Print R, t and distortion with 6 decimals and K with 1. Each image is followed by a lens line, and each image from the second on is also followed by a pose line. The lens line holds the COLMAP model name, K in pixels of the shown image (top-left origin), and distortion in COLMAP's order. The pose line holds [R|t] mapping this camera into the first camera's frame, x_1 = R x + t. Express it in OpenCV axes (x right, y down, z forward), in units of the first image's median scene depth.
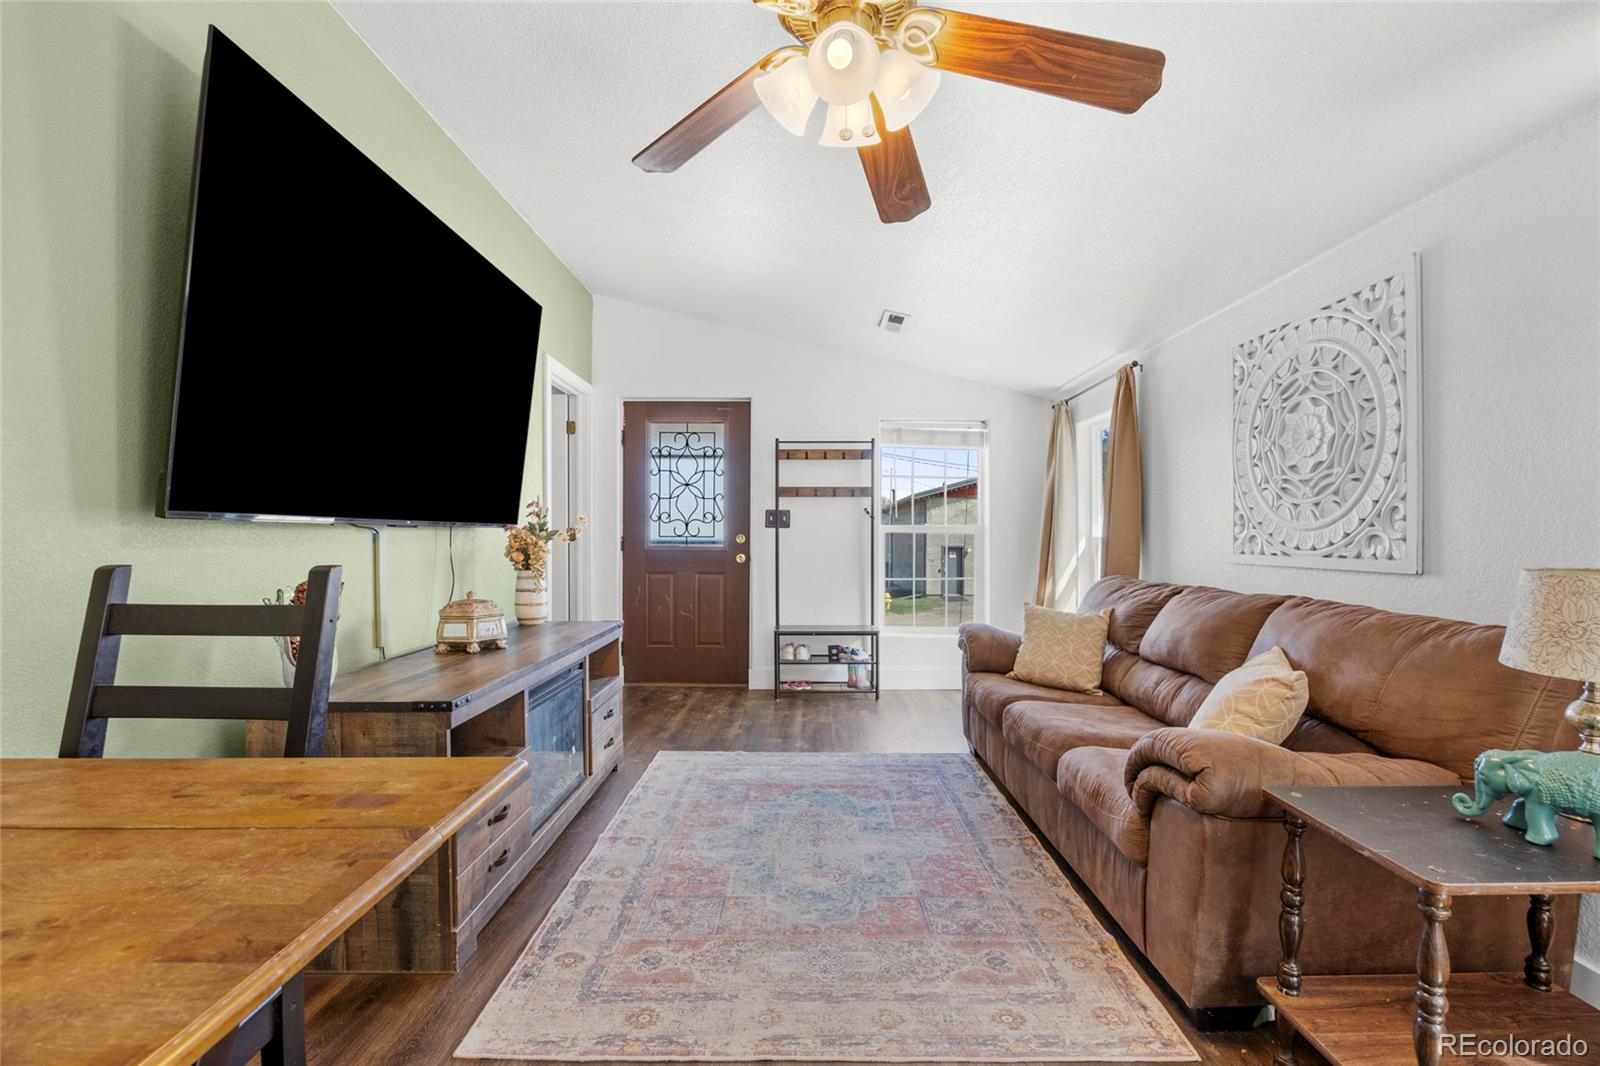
lens RADIAL K [[705.6, 0, 805.9], [0, 705.6, 546.1], [0, 0, 1]] dist [0.000715, 0.000118]
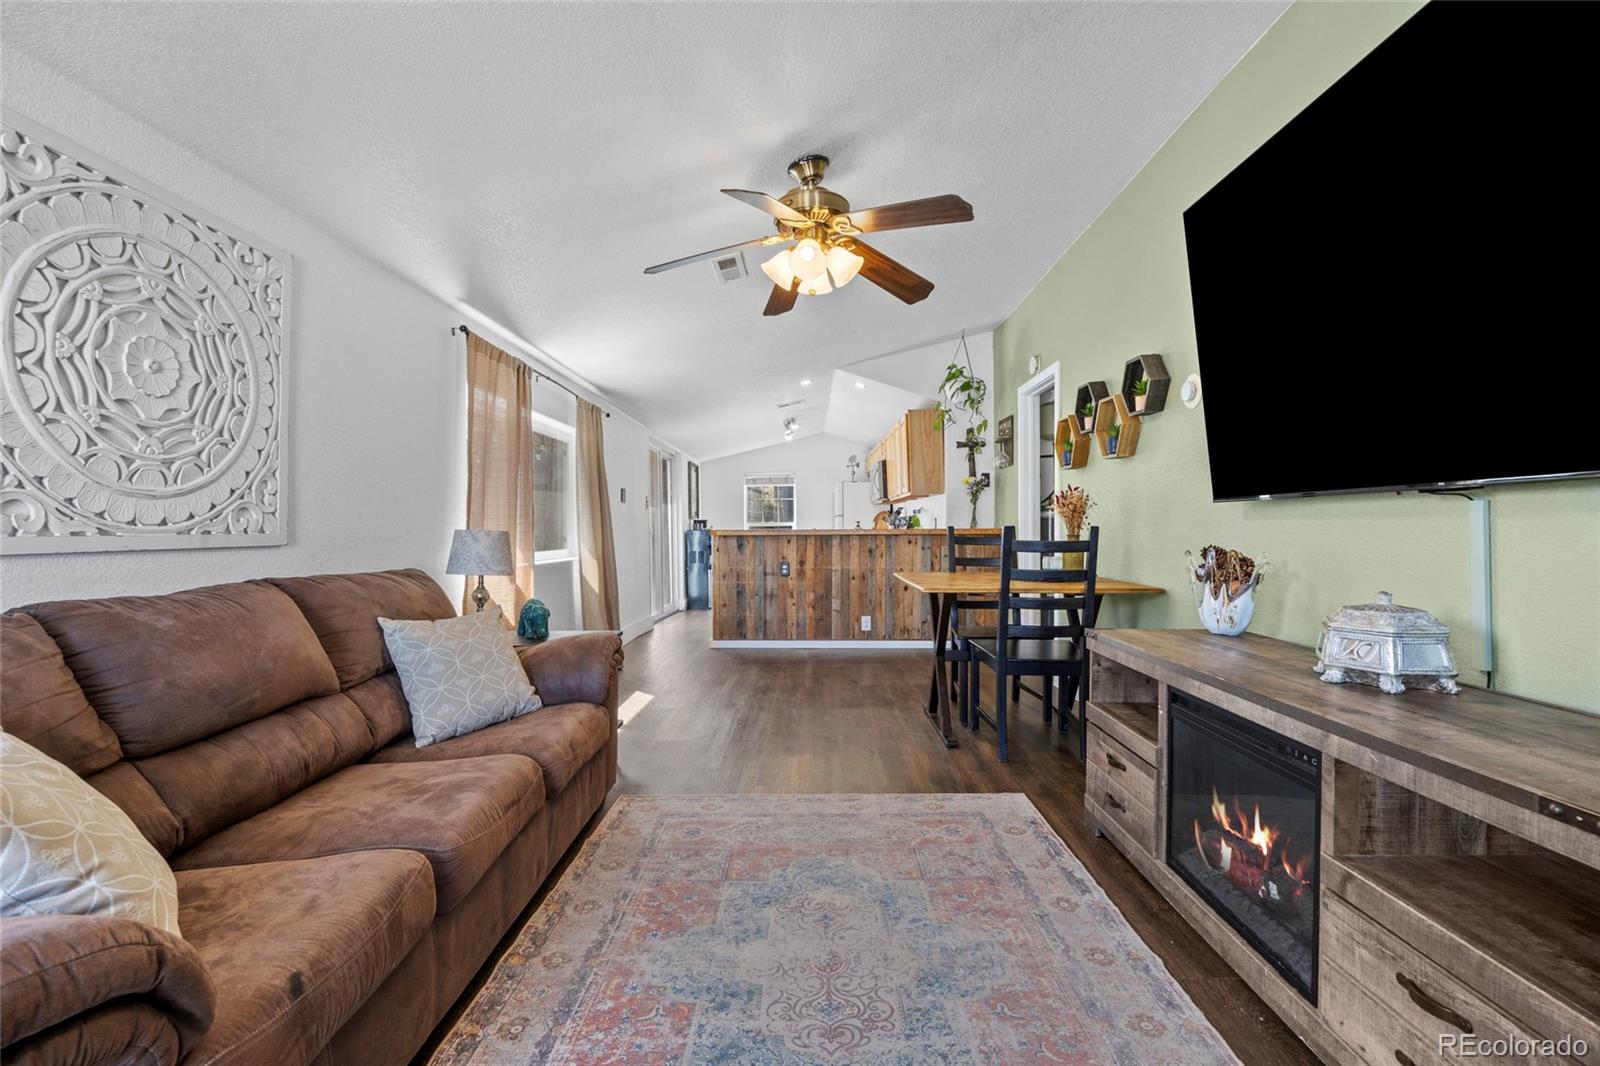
lens RADIAL K [[695.5, 0, 805.9], [0, 695.5, 525.8], [0, 0, 1]] dist [-0.009777, 0.001249]
pose [[-0.999970, -0.000886, 0.007719, 0.018650], [-0.000801, 0.999940, 0.010945, -0.000927], [-0.007728, 0.010938, -0.999910, 0.881891]]
